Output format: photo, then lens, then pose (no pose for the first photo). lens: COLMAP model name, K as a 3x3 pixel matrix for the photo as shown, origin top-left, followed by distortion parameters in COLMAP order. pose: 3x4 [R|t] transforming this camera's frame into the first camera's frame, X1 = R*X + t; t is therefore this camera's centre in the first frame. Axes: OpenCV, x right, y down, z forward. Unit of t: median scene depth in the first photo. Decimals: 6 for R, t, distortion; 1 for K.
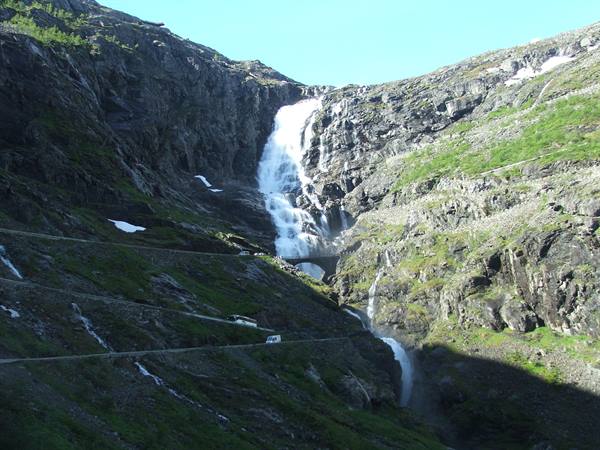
lens RADIAL K [[849.8, 0, 300.0], [0, 849.8, 225.0], [0, 0, 1]] dist [-0.088304, 0.031739]
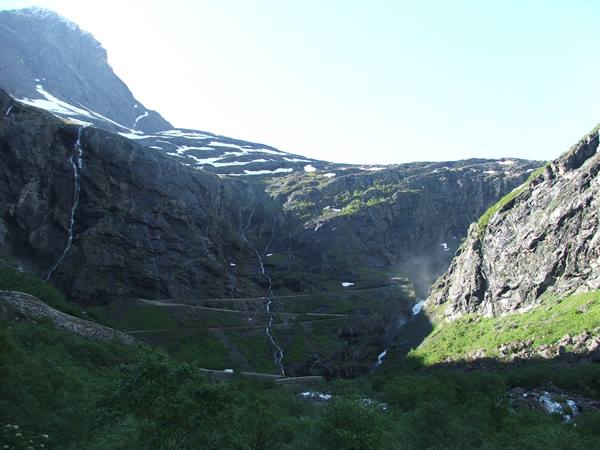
lens RADIAL K [[849.8, 0, 300.0], [0, 849.8, 225.0], [0, 0, 1]] dist [-0.088304, 0.031739]
pose [[0.594694, -0.190624, -0.781026, 1.218634], [0.182701, 0.978109, -0.099612, 0.039025], [0.782917, -0.083456, 0.616503, -0.559411]]
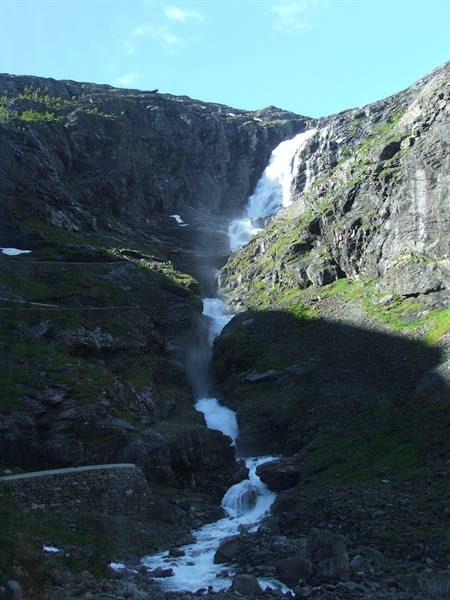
lens RADIAL K [[849.8, 0, 224.8], [0, 849.8, 307.0], [0, 0, 1]] dist [-0.088304, 0.031739]
pose [[0.917441, -0.138145, -0.373119, 0.295797], [0.134034, 0.990283, -0.037077, 0.096491], [0.374615, -0.015995, 0.927042, 0.005373]]
